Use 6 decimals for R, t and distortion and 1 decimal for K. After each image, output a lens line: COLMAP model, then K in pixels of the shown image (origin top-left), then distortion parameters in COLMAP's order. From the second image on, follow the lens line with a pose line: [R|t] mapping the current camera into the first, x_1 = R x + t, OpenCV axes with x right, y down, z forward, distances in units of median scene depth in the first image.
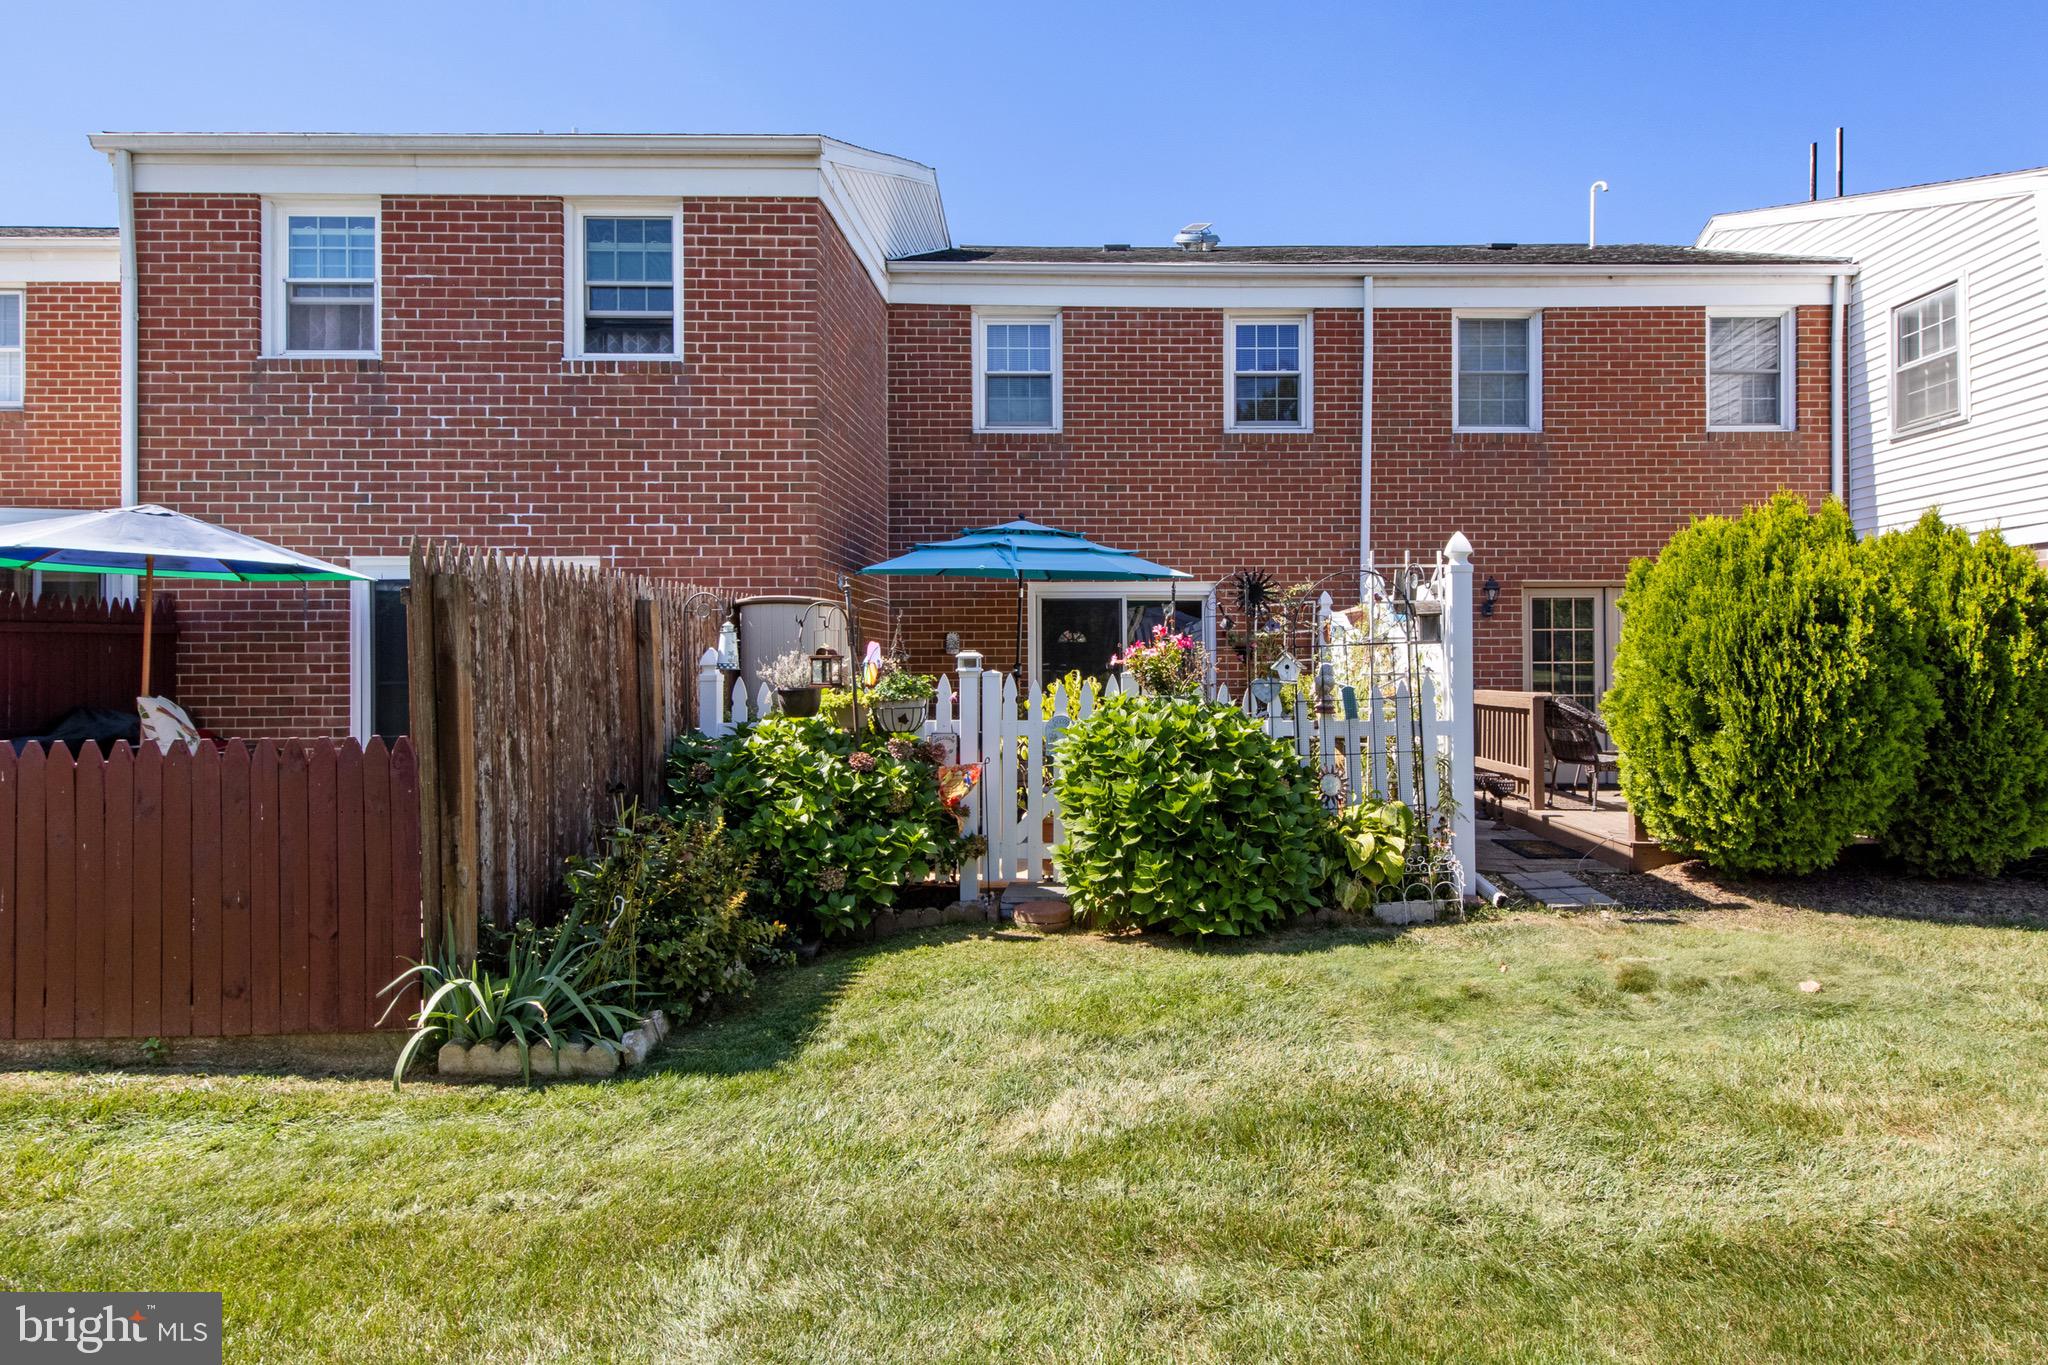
lens RADIAL K [[1080.5, 0, 1116.8], [0, 1080.5, 667.8], [0, 0, 1]] dist [0.021045, -0.000904]
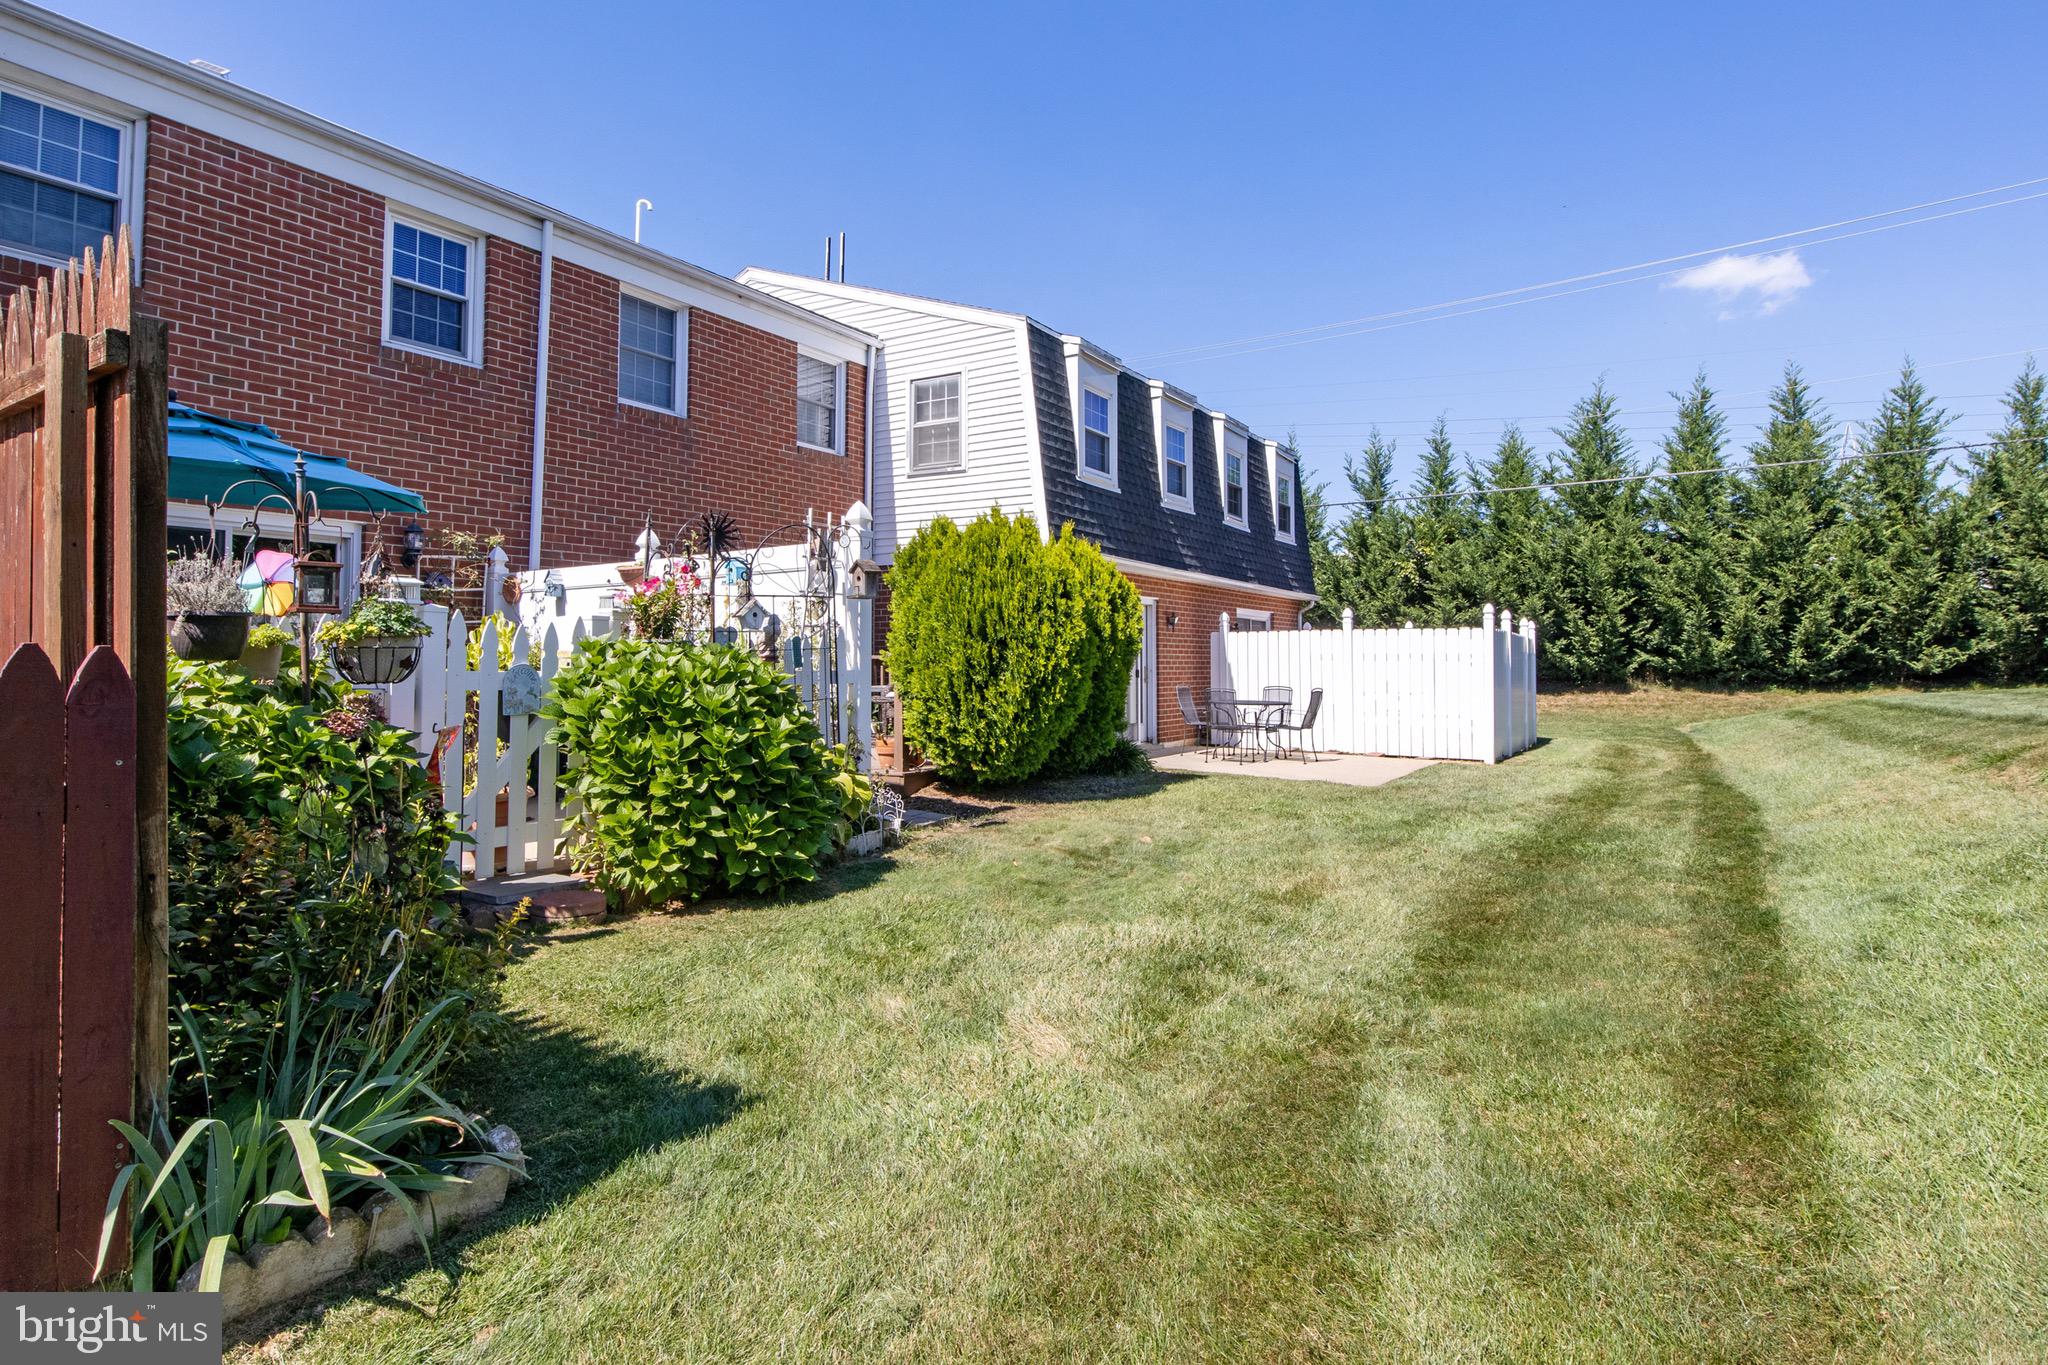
lens RADIAL K [[1058.4, 0, 996.3], [0, 1058.4, 620.7], [0, 0, 1]] dist [0.000402, 0.000076]
pose [[0.566051, 0.036625, 0.823556, -0.295212], [-0.005675, 0.999162, -0.040535, 0.024350], [-0.824351, 0.018271, 0.565784, 0.156236]]
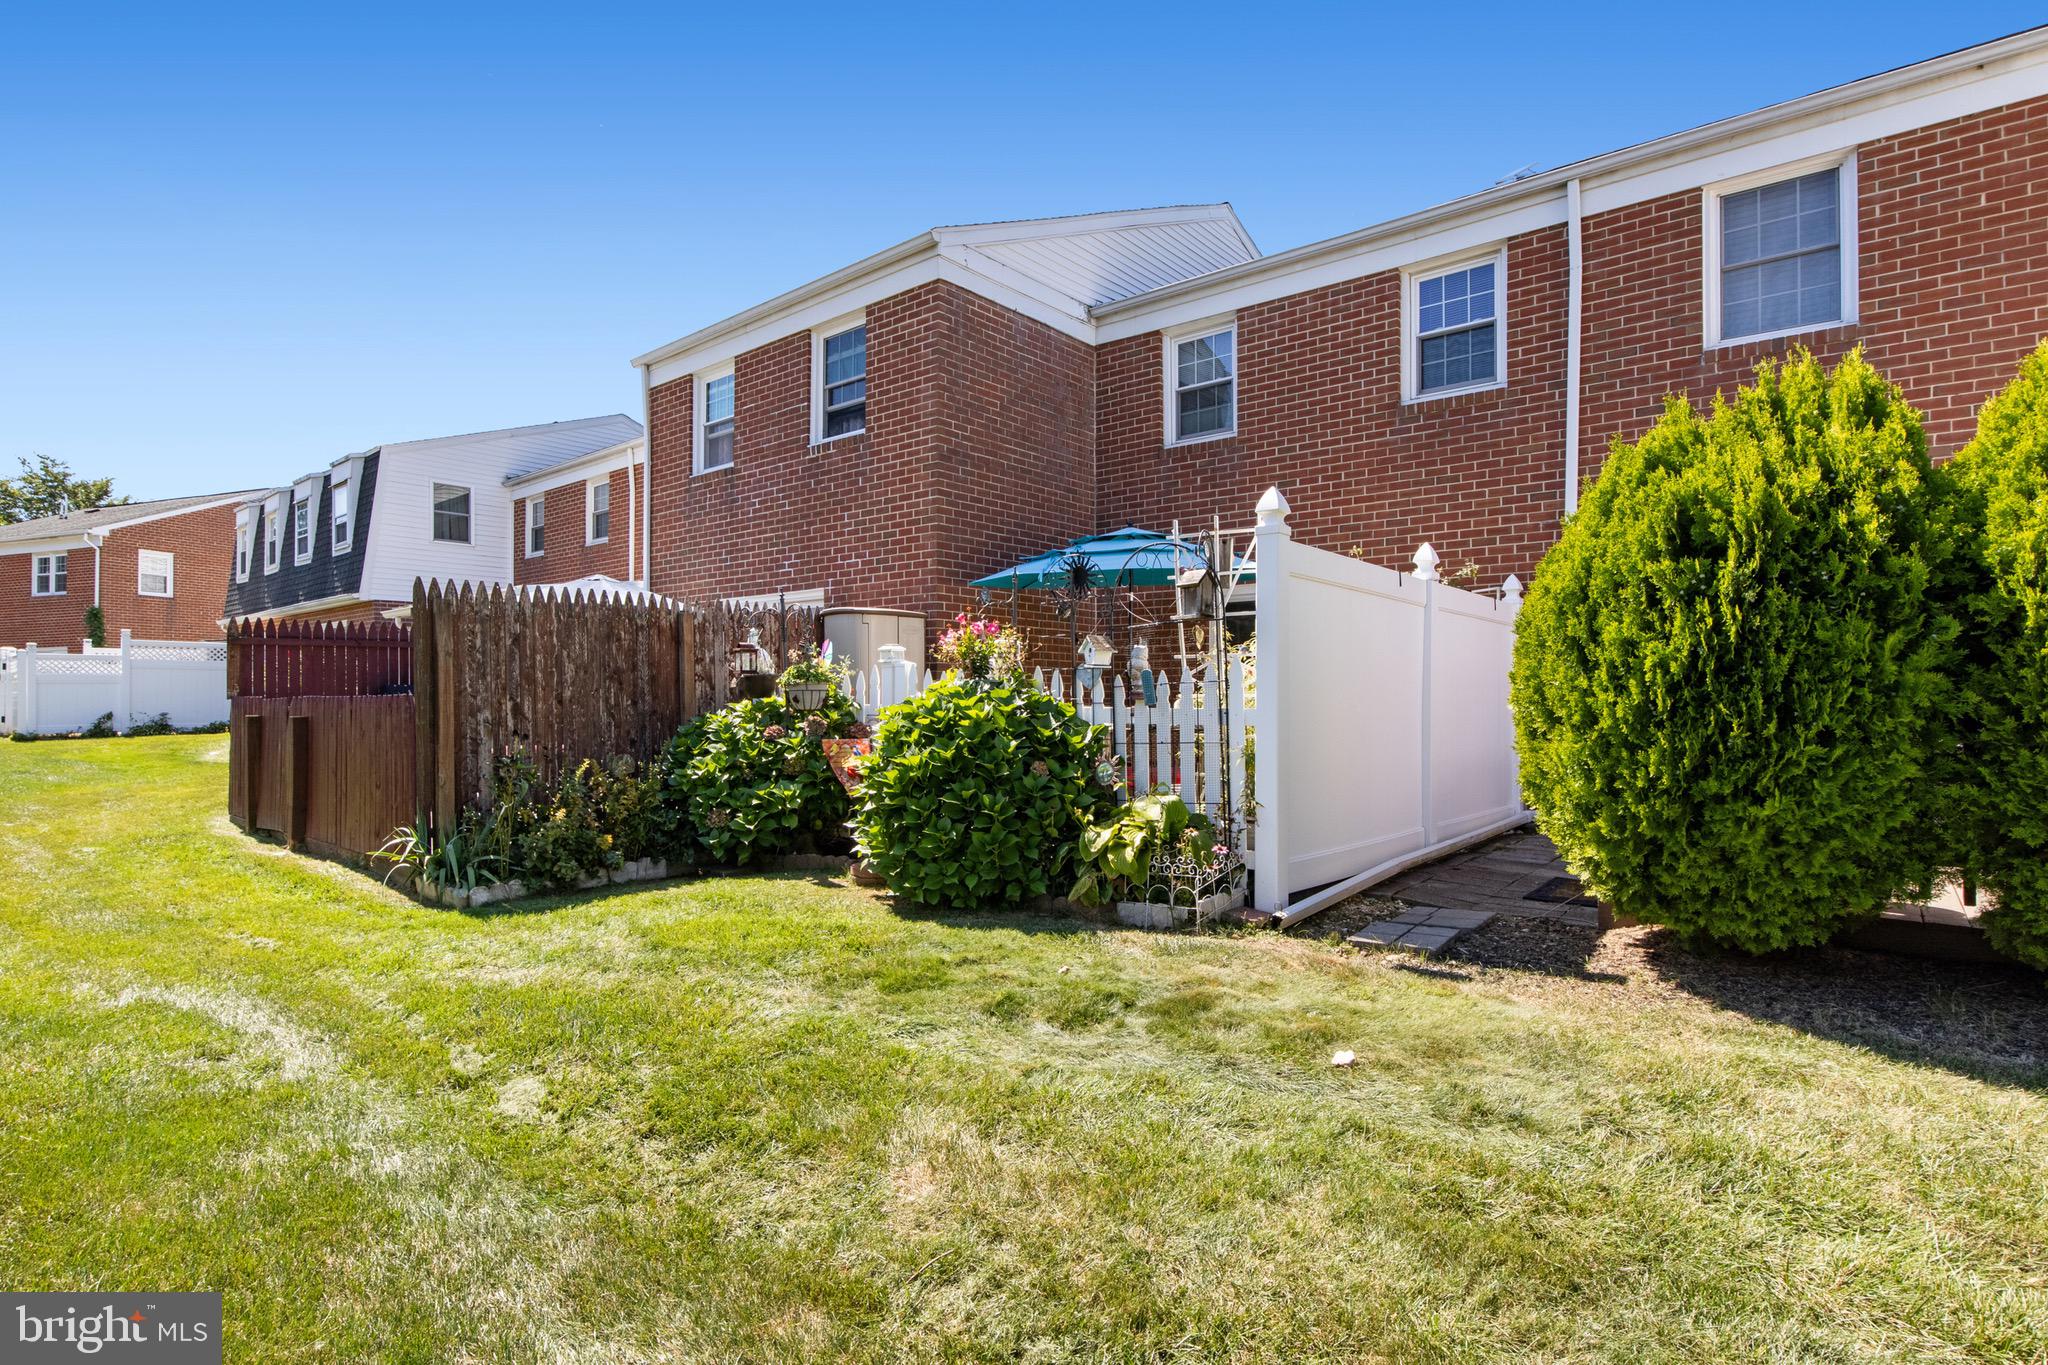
lens RADIAL K [[1020.7, 0, 1016.1], [0, 1020.7, 698.4], [0, 0, 1]] dist [-0.004447, -0.000411]
pose [[0.754315, 0.004711, -0.656495, 0.416077], [-0.002953, 0.999988, 0.003782, 0.022549], [0.656506, -0.000914, 0.754321, 0.155417]]
